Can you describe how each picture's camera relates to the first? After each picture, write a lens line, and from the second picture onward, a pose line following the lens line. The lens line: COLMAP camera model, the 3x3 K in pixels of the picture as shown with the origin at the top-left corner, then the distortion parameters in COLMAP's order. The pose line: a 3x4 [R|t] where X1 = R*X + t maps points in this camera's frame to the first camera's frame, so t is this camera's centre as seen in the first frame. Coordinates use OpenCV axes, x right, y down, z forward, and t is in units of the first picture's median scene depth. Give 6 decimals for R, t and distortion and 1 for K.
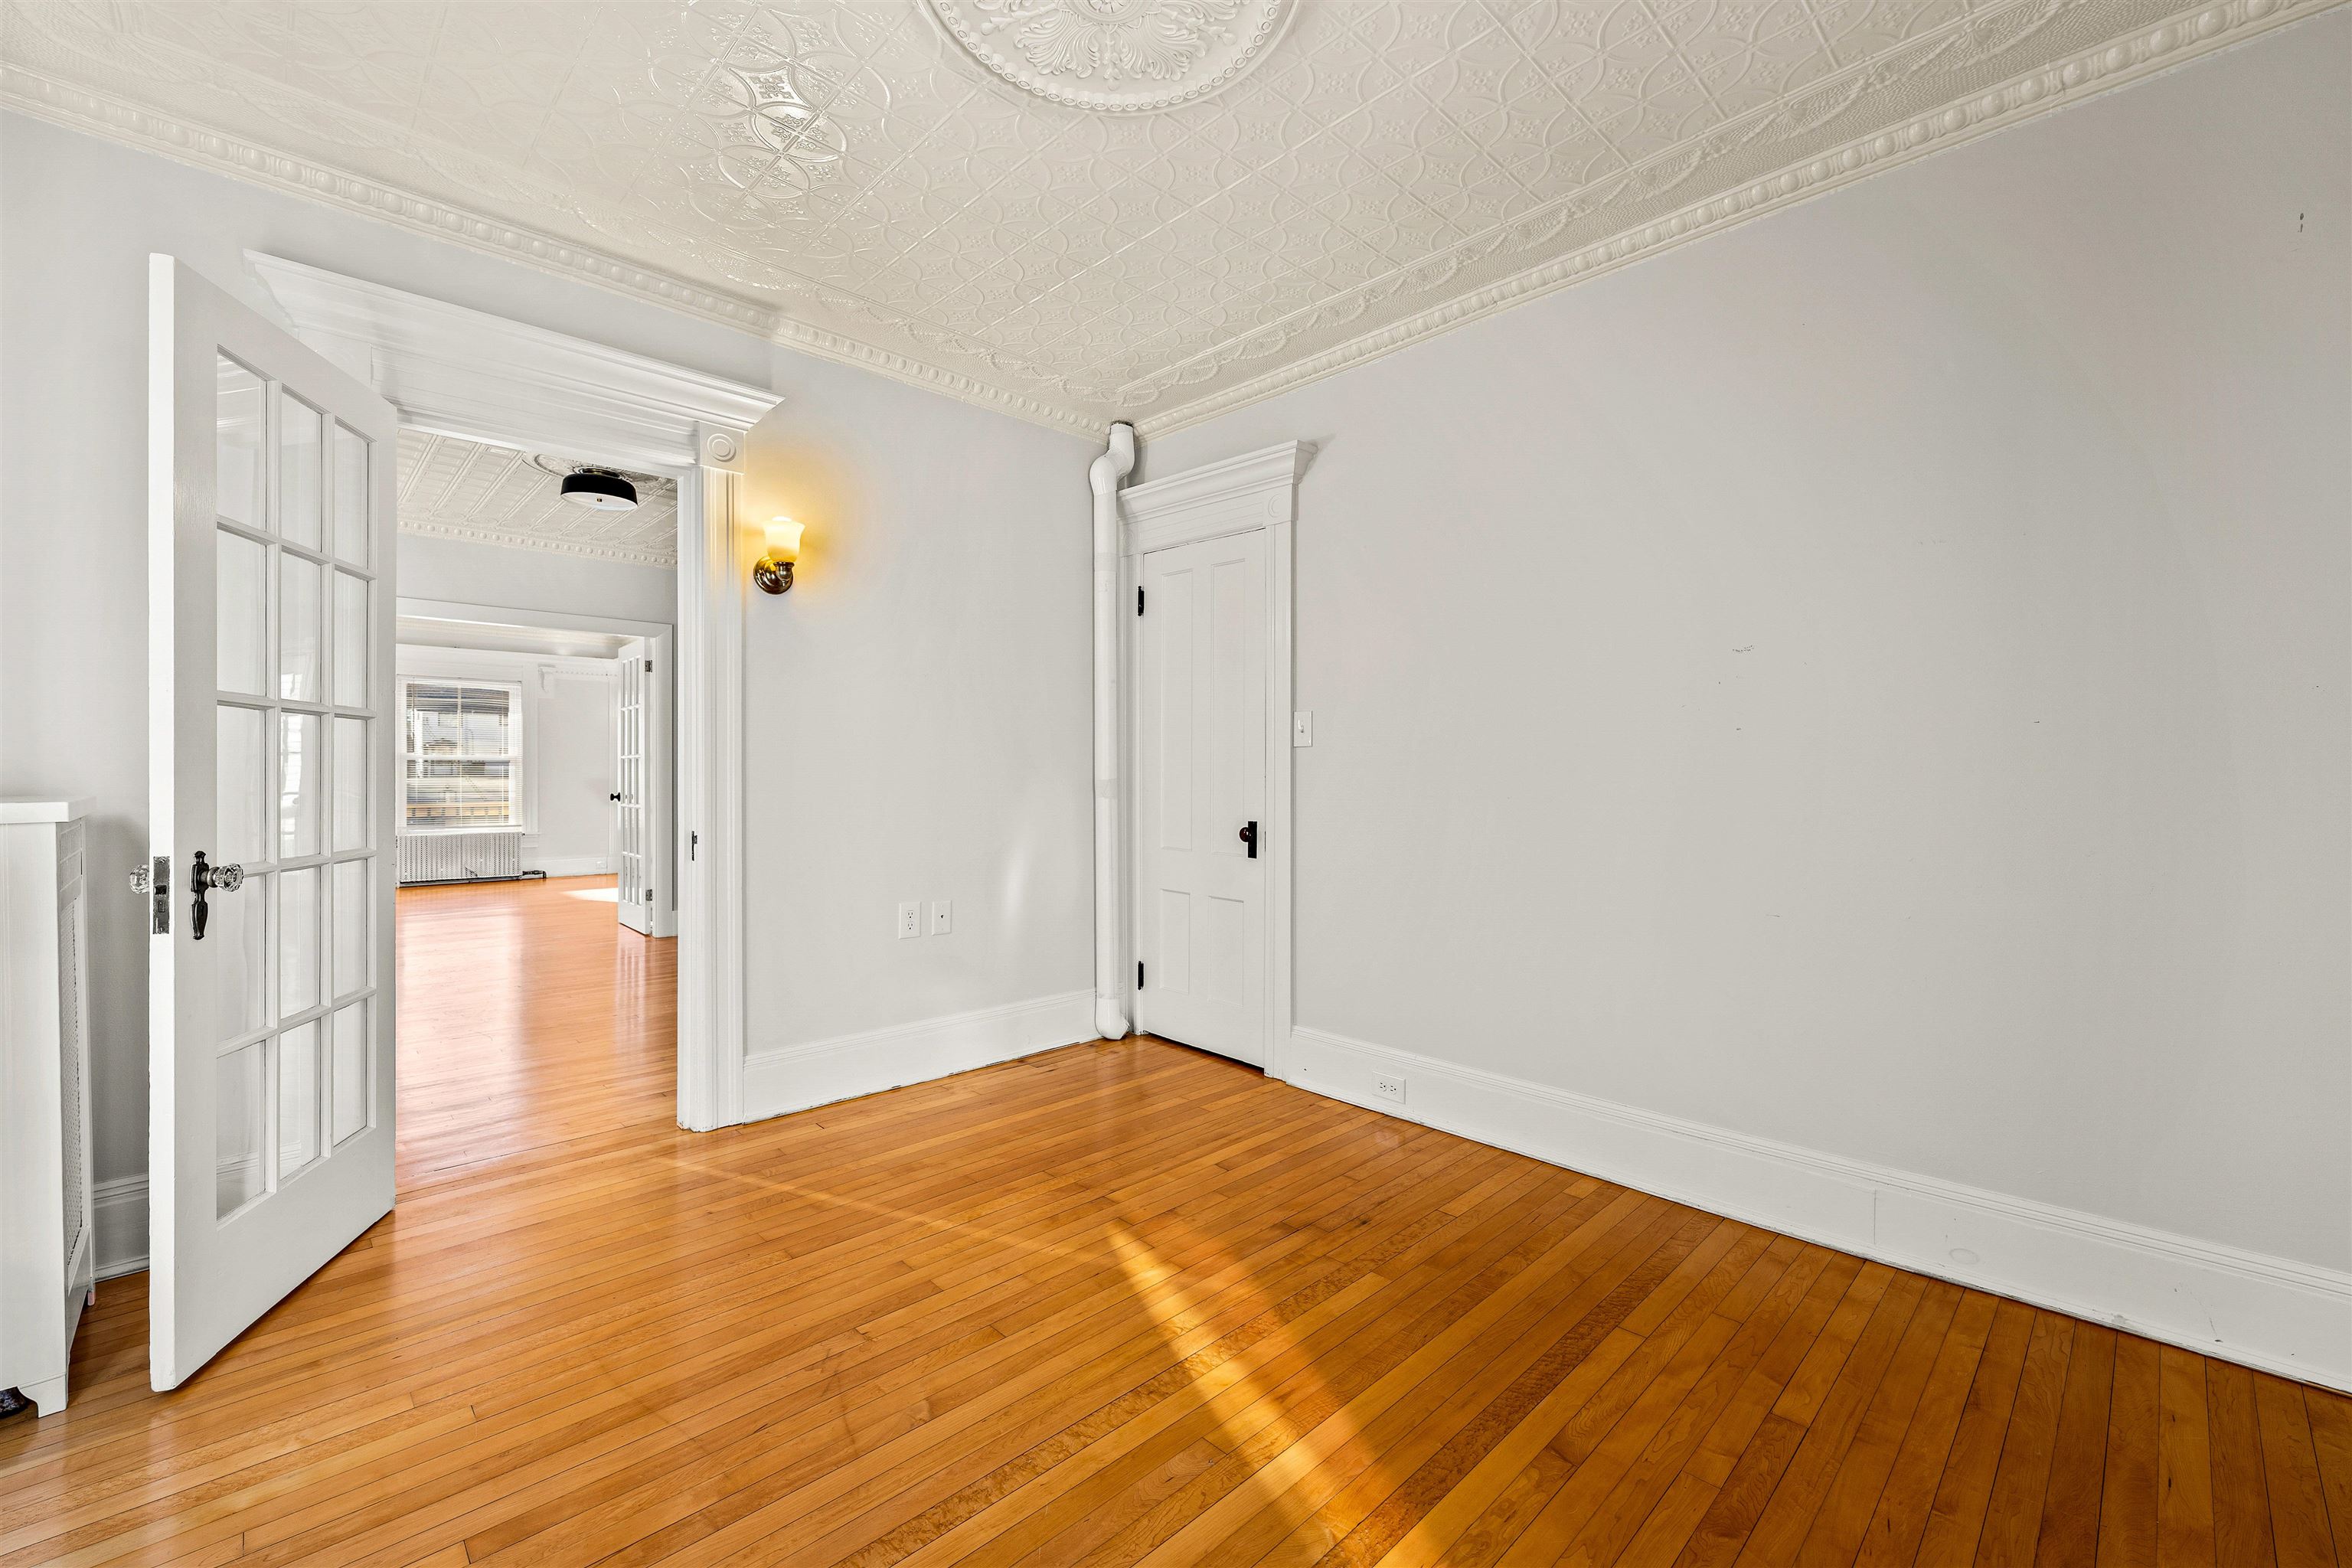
lens RADIAL K [[1001.1, 0, 1176.0], [0, 1001.1, 784.0], [0, 0, 1]] dist [0.001745, 0.000103]
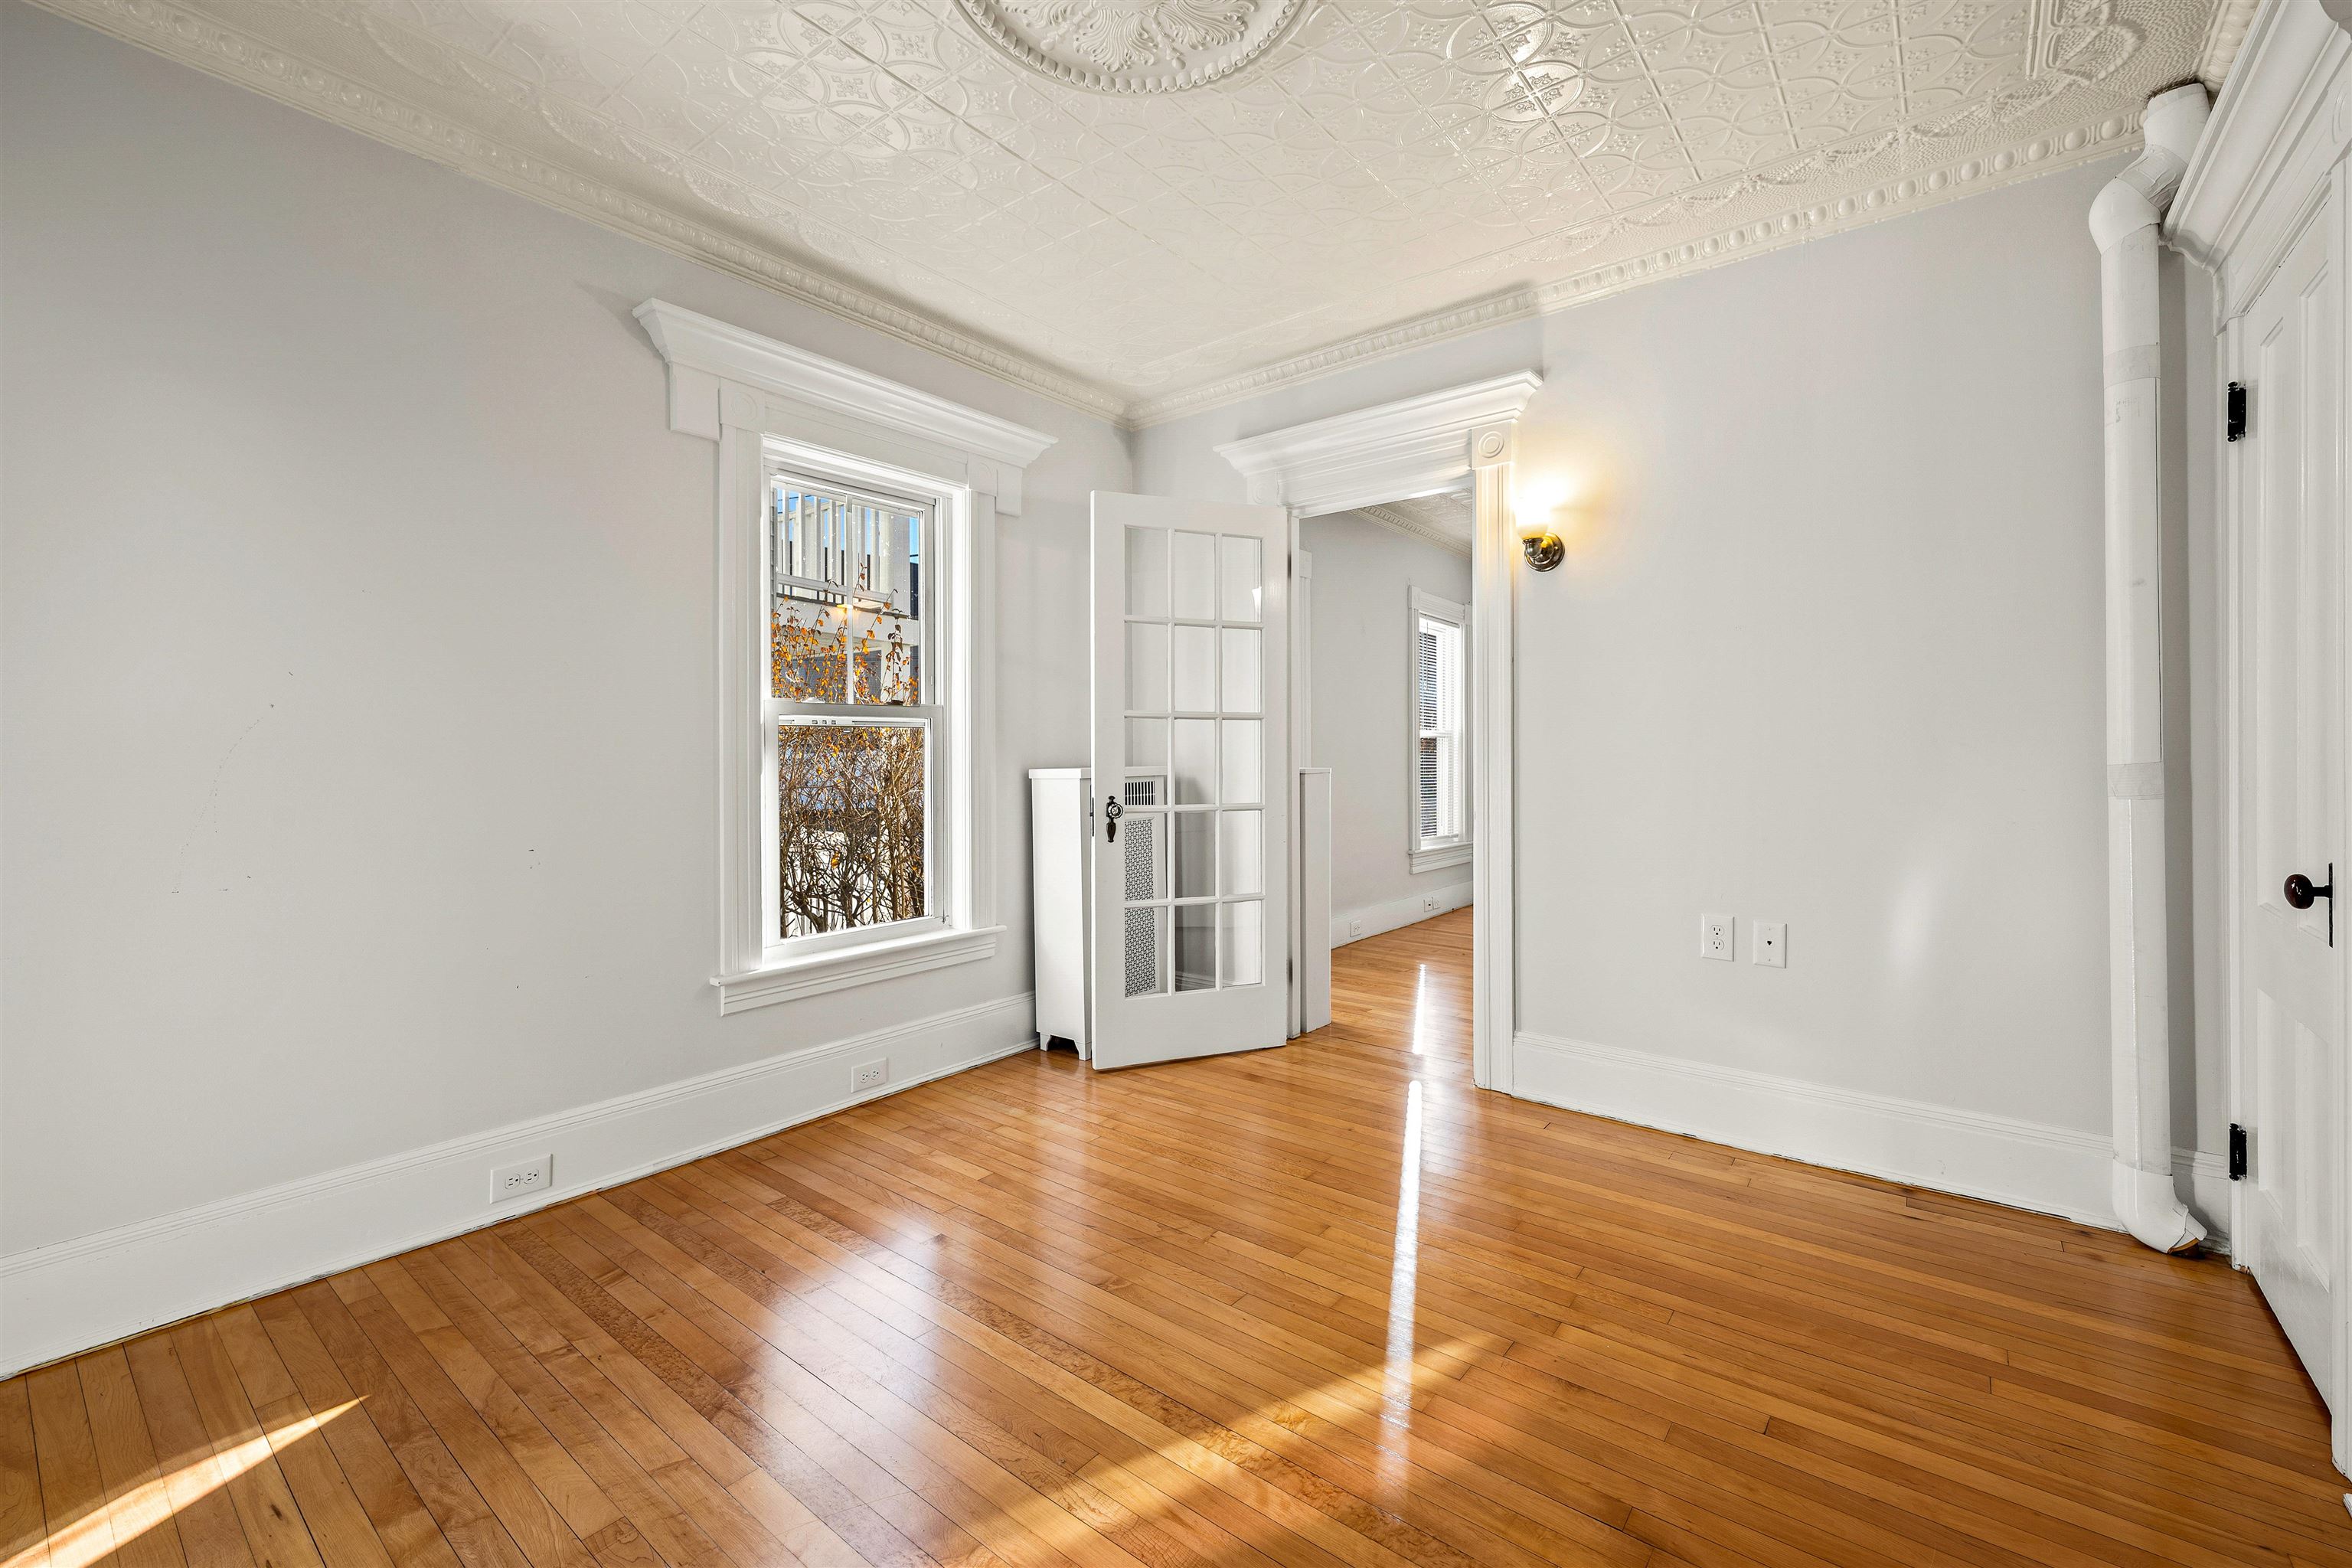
lens RADIAL K [[1015.1, 0, 1179.9], [0, 1015.1, 758.7], [0, 0, 1]] dist [0.001669, 0.000082]
pose [[0.094189, 0.002697, -0.995551, 0.631646], [-0.009293, 0.999955, 0.001830, -0.004593], [0.995511, 0.009080, 0.094210, 0.626212]]
